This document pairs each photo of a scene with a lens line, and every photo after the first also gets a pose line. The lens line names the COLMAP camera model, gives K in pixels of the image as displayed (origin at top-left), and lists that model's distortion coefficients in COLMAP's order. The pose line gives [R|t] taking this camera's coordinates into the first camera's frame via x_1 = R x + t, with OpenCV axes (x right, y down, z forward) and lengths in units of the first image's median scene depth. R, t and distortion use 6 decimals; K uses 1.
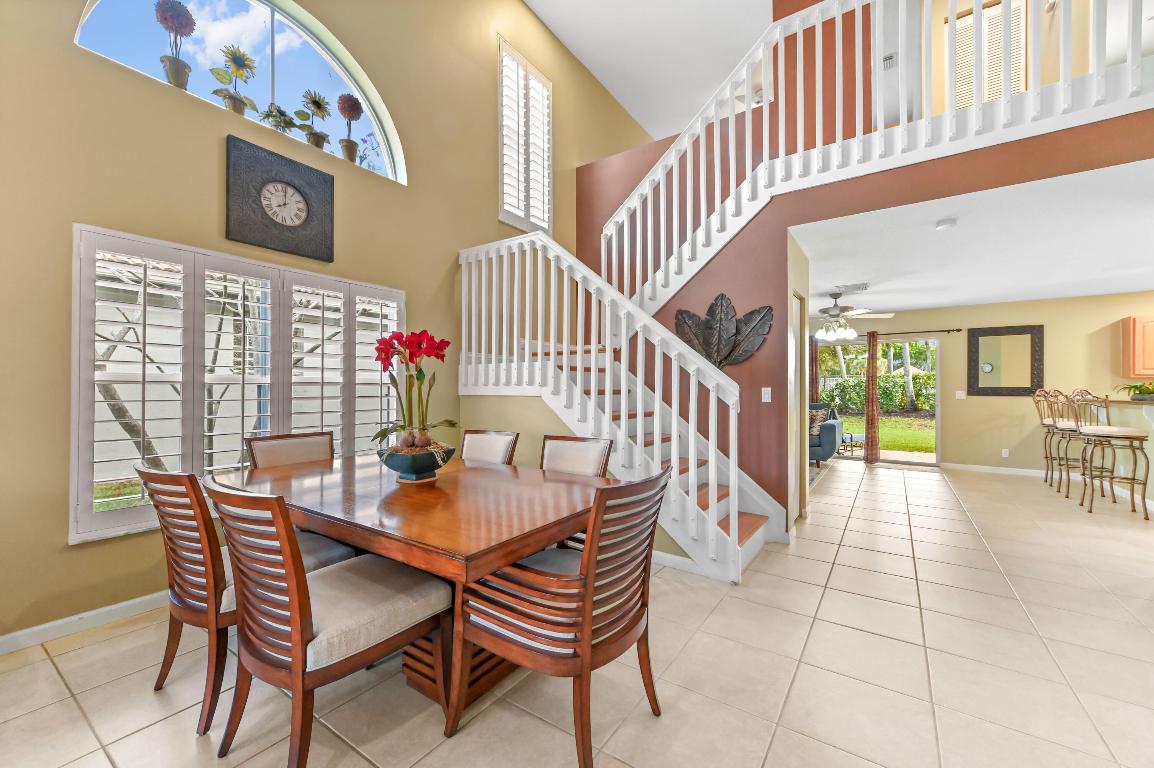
lens RADIAL K [[469.2, 0, 553.3], [0, 469.2, 385.7], [0, 0, 1]] dist [0.010803, -0.000159]
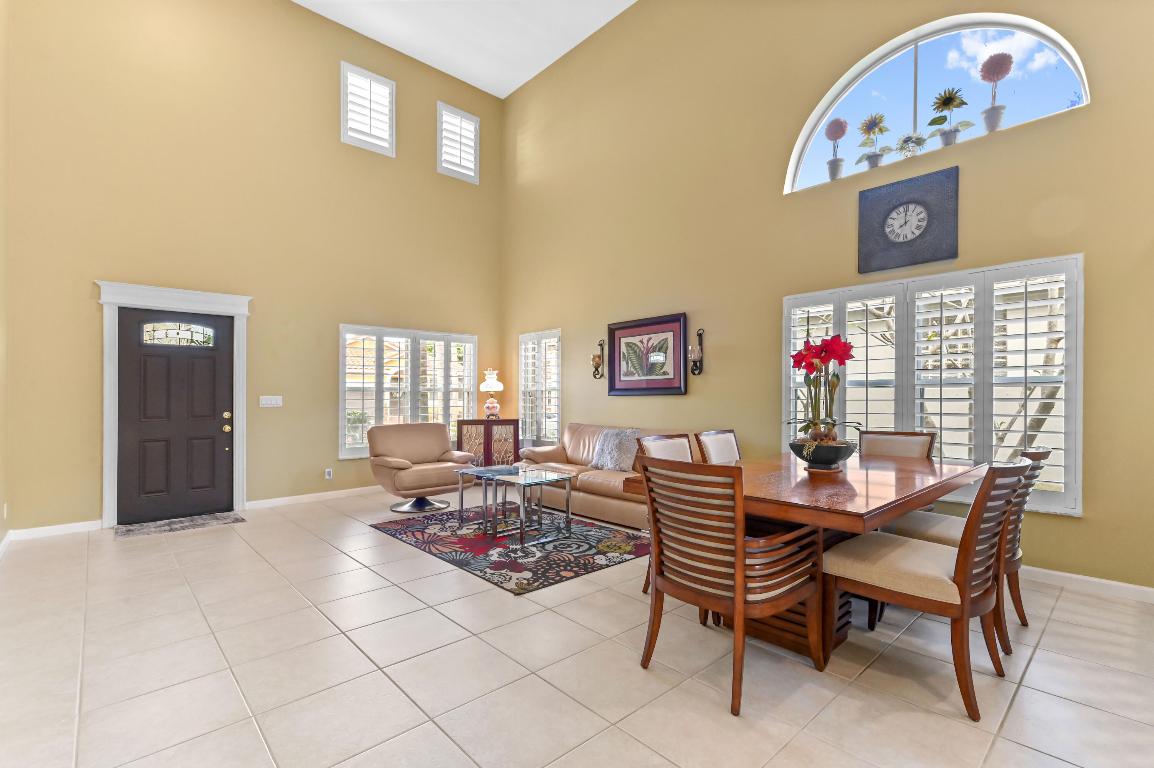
lens RADIAL K [[532.1, 0, 609.8], [0, 532.1, 395.9], [0, 0, 1]] dist [0.007558, -0.002418]
pose [[-0.179429, 0.001822, -0.983769, 0.578503], [0.012306, 0.999924, -0.000393, 0.009504], [0.983694, -0.012177, -0.179438, 0.396839]]
